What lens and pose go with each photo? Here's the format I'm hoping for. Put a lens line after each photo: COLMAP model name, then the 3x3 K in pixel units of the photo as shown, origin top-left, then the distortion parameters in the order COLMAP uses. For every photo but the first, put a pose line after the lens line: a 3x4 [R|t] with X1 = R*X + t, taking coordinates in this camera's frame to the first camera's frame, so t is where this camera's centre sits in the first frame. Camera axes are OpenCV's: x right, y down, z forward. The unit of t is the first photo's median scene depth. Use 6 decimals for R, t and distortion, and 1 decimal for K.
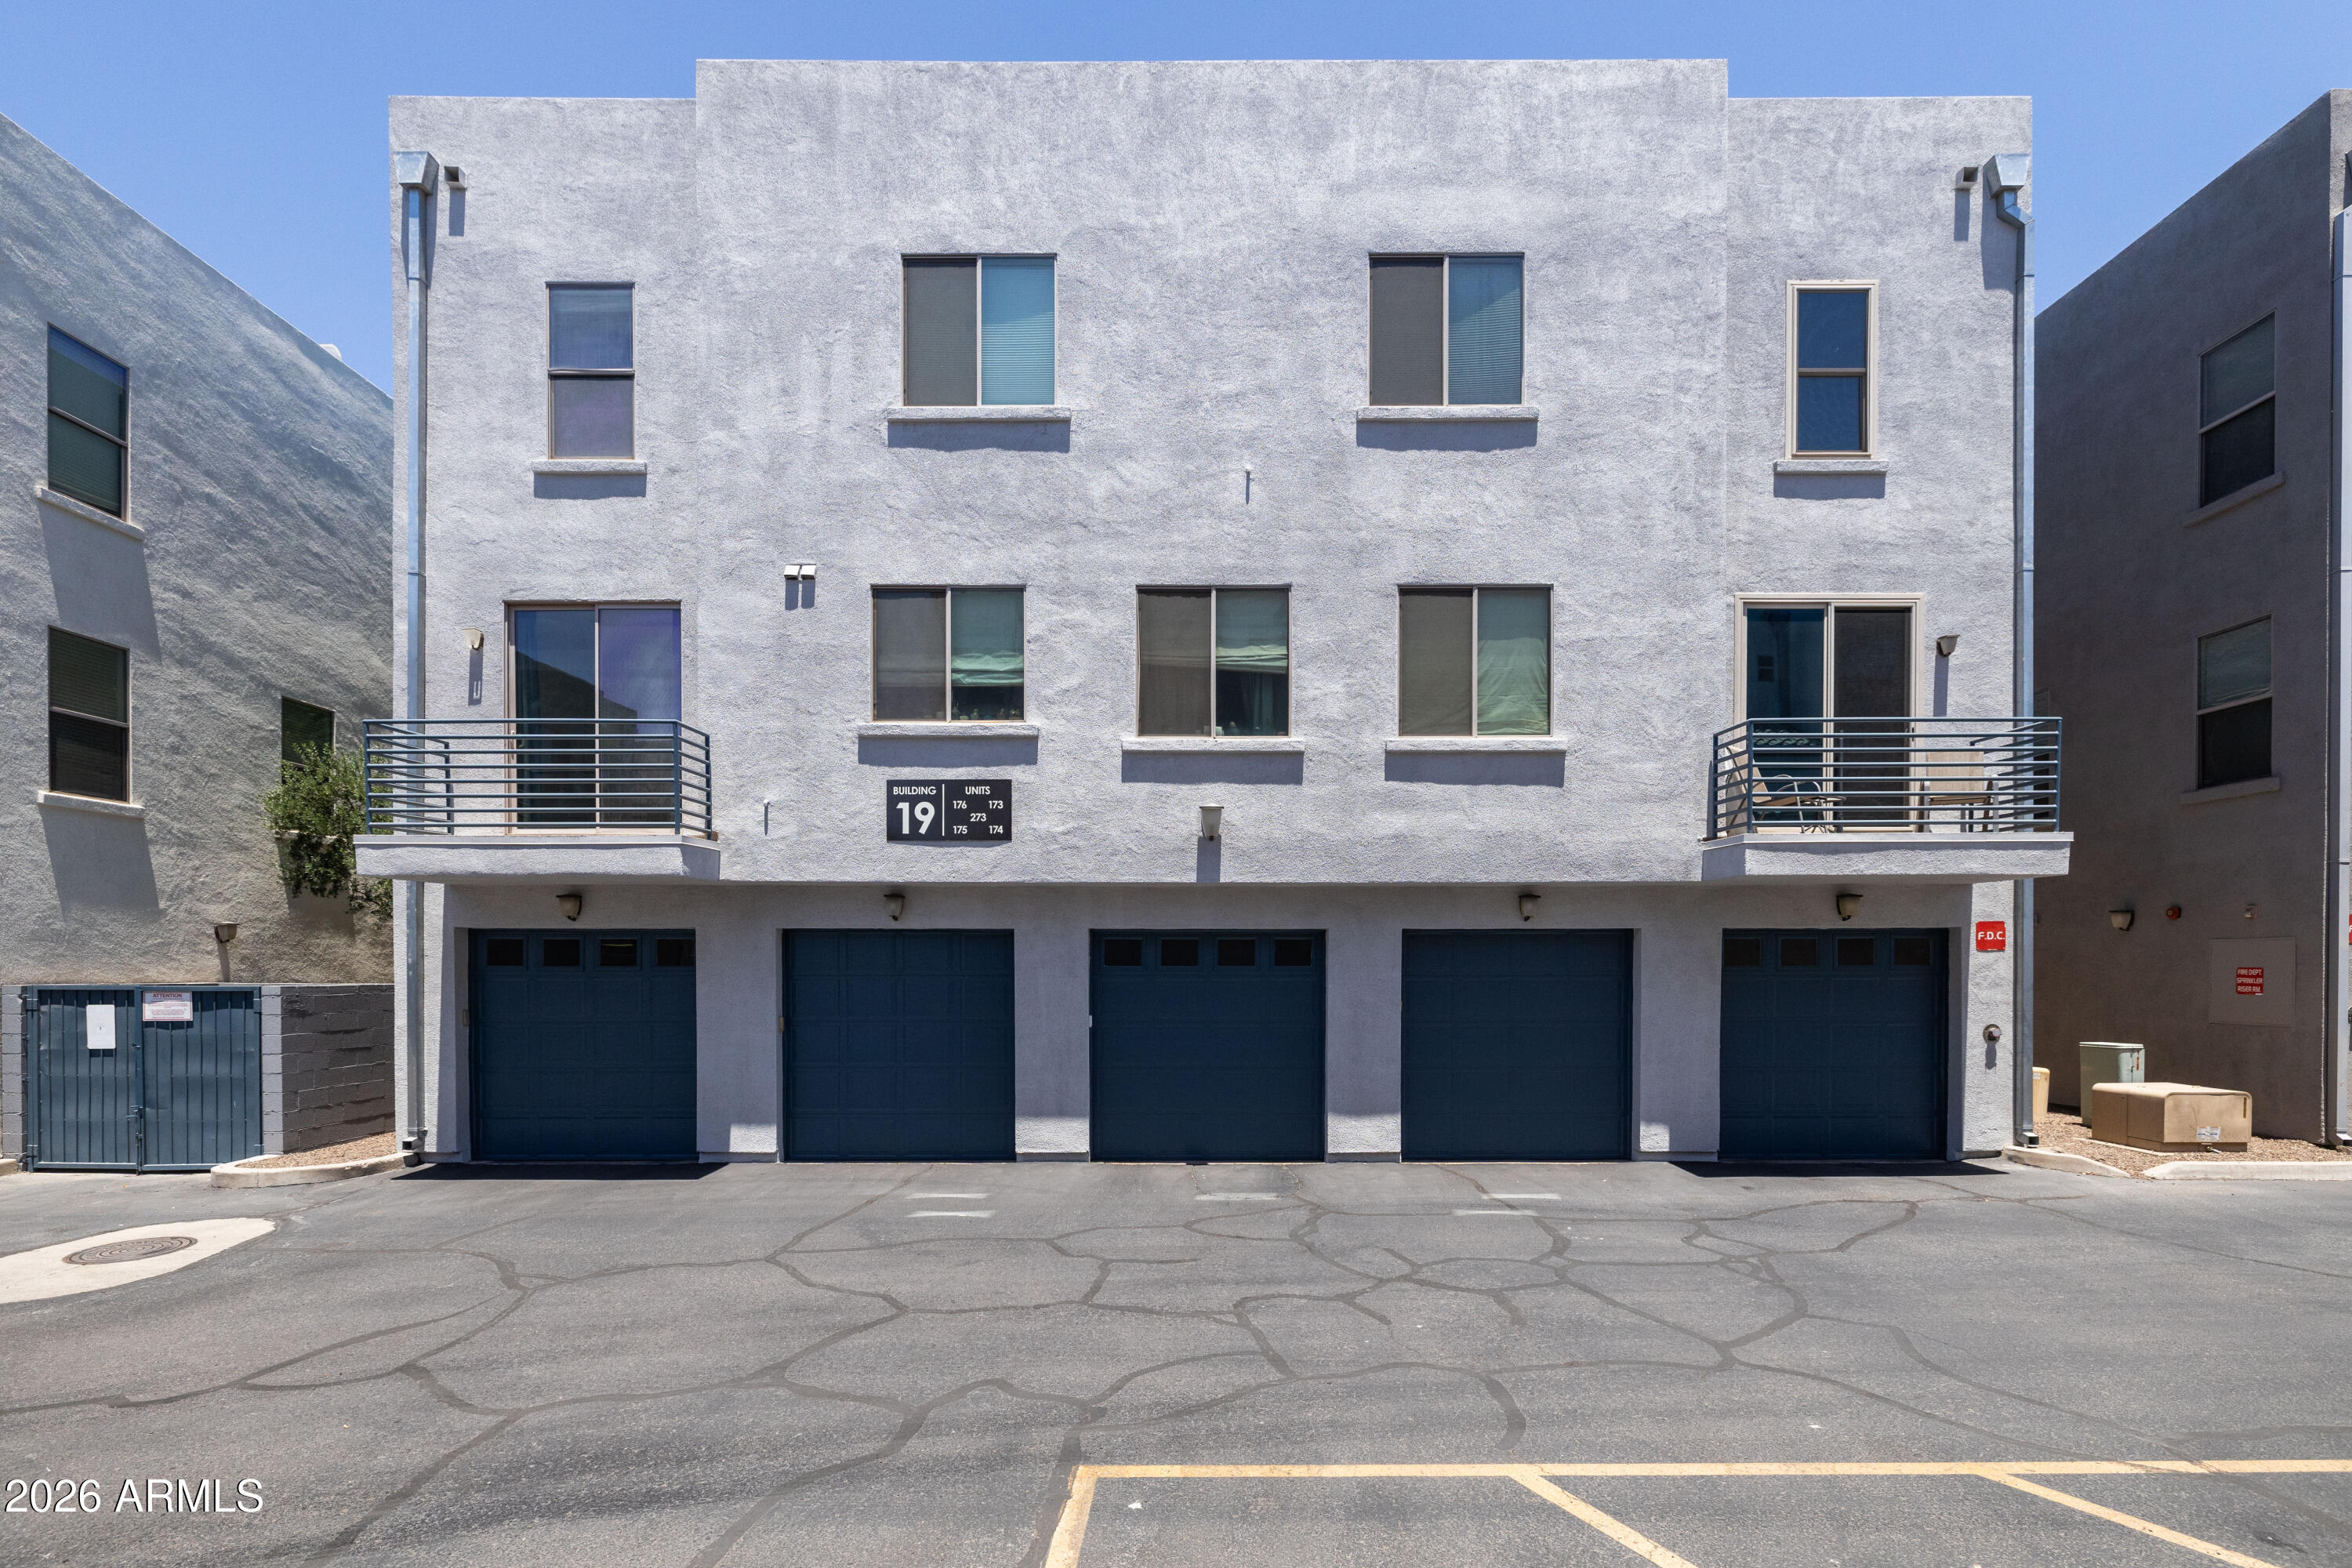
lens RADIAL K [[1024.2, 0, 1178.1], [0, 1024.2, 1022.7], [0, 0, 1]] dist [0.003908, -0.000514]
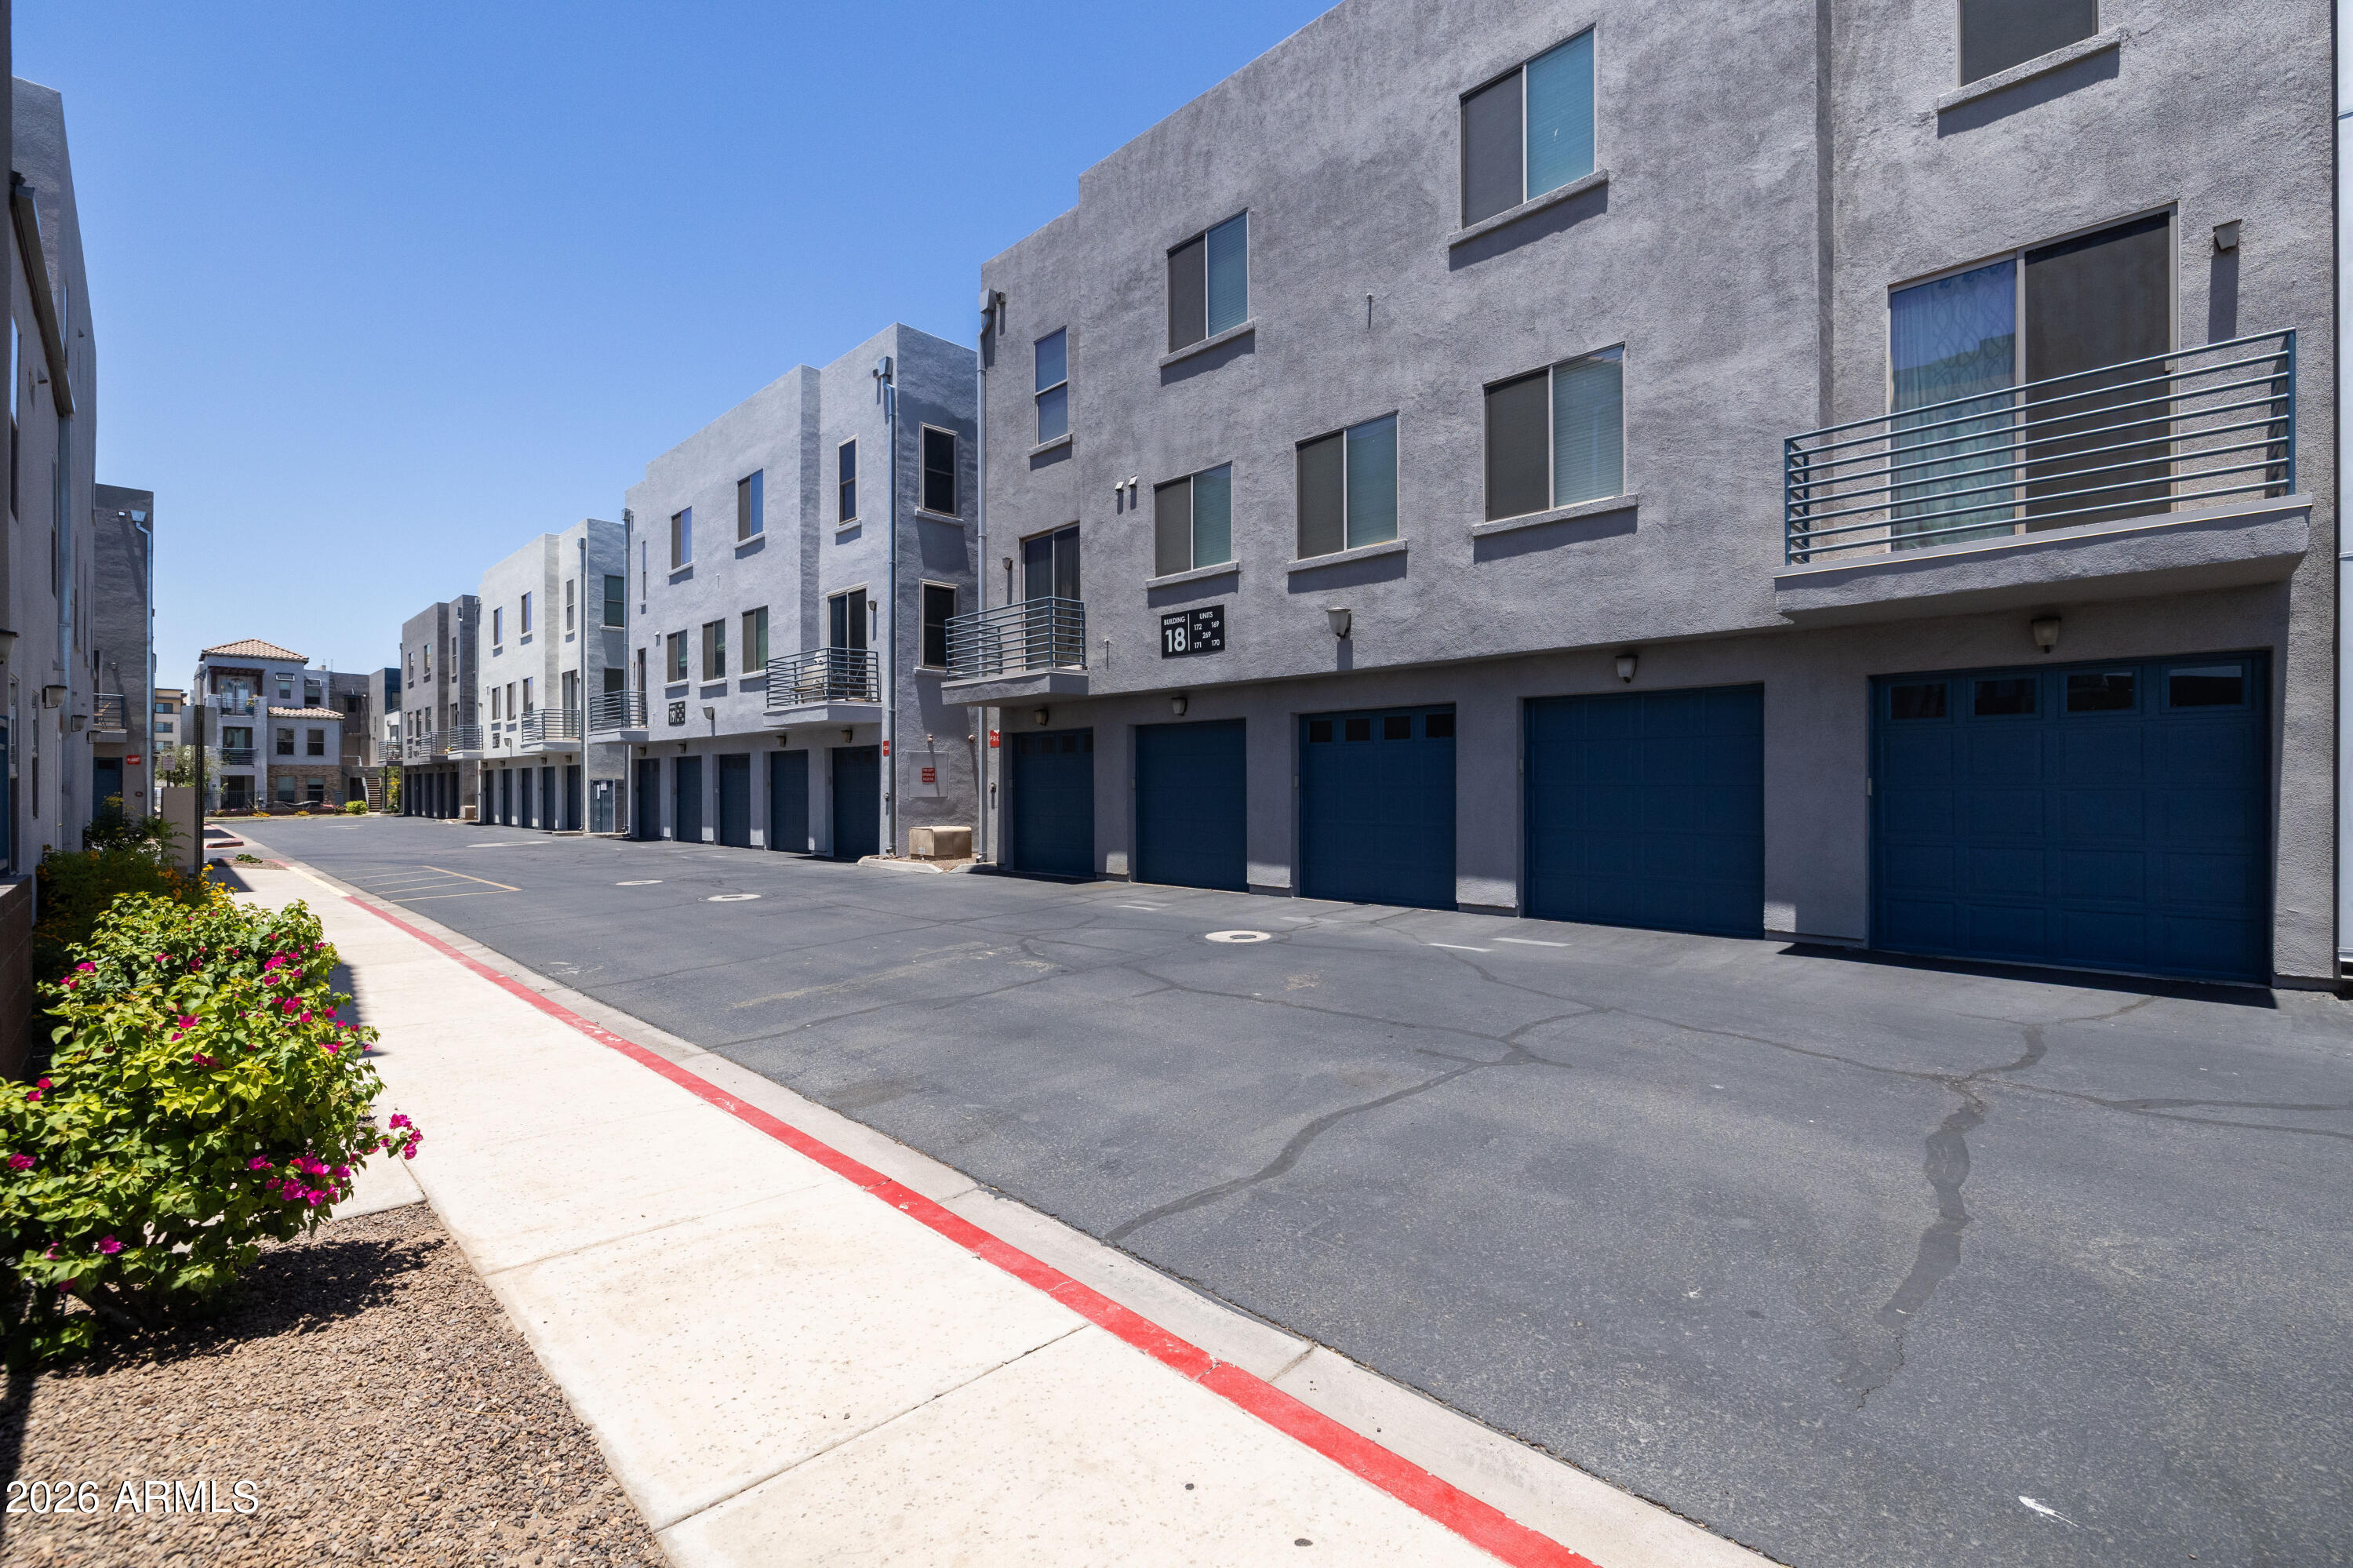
lens RADIAL K [[1009.7, 0, 1179.2], [0, 1009.7, 784.9], [0, 0, 1]] dist [0.004626, -0.002269]
pose [[0.714145, -0.001615, -0.699996, 5.945370], [0.000750, 0.999999, -0.001543, -0.012793], [0.699998, 0.000577, 0.714145, -0.030568]]
